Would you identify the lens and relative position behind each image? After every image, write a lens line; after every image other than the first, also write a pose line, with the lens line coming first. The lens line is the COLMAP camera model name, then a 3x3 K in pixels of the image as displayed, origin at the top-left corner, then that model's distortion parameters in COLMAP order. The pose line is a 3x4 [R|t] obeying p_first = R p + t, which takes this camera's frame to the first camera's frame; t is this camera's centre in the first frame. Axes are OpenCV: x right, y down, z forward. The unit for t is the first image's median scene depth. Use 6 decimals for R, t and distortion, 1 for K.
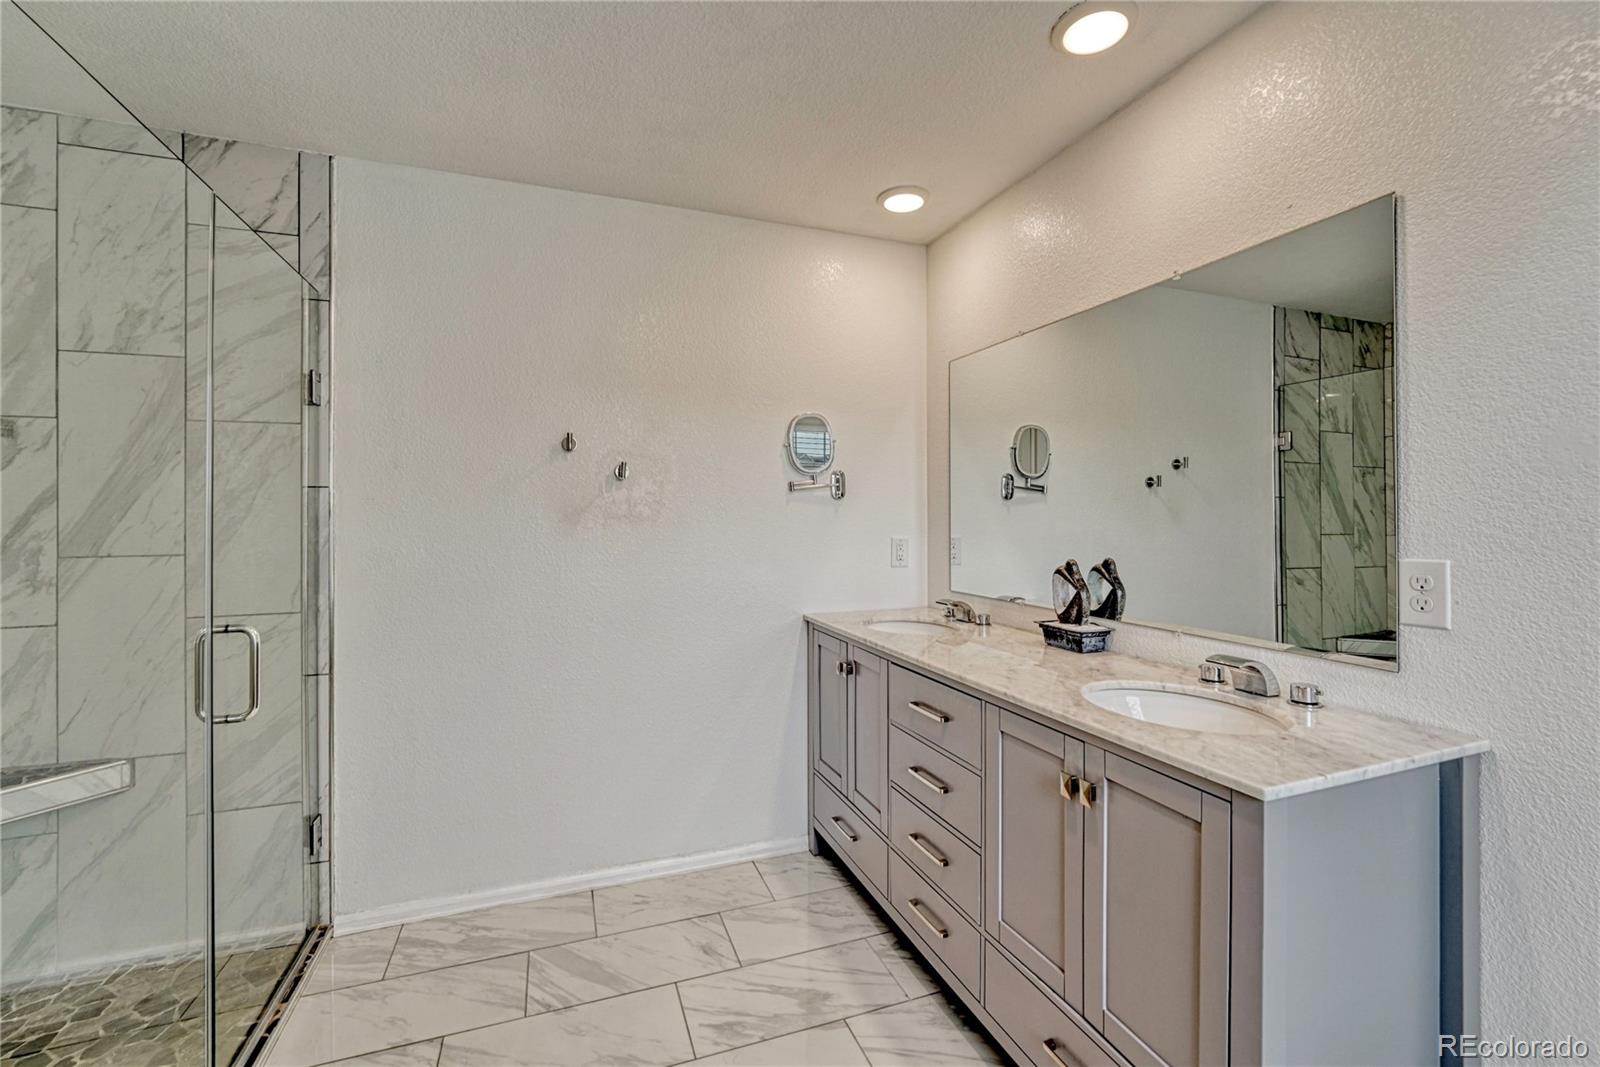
lens RADIAL K [[693.9, 0, 809.0], [0, 693.9, 528.6], [0, 0, 1]] dist [-0.014678, 0.001751]
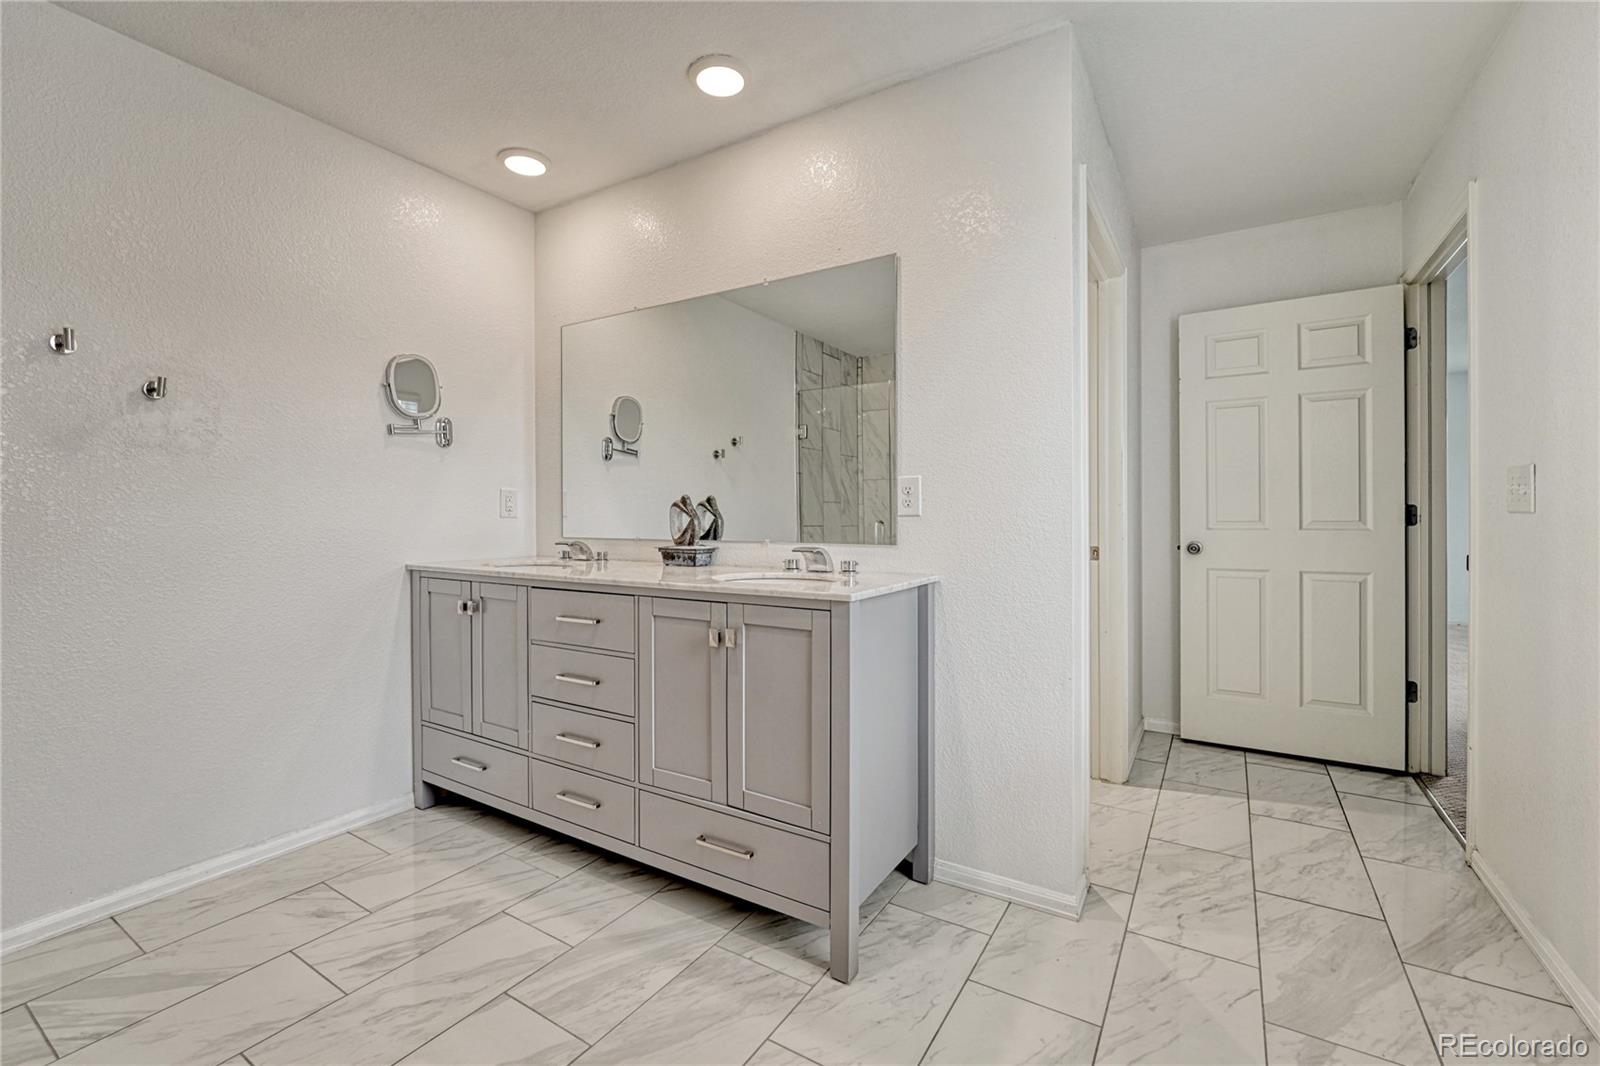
lens RADIAL K [[662.3, 0, 805.1], [0, 662.3, 527.6], [0, 0, 1]] dist [-0.011375, 0.001517]
pose [[0.799586, -0.003496, 0.600542, -0.133019], [-0.002838, 0.999950, 0.009601, 0.073668], [-0.600545, -0.009381, 0.799536, -0.069056]]
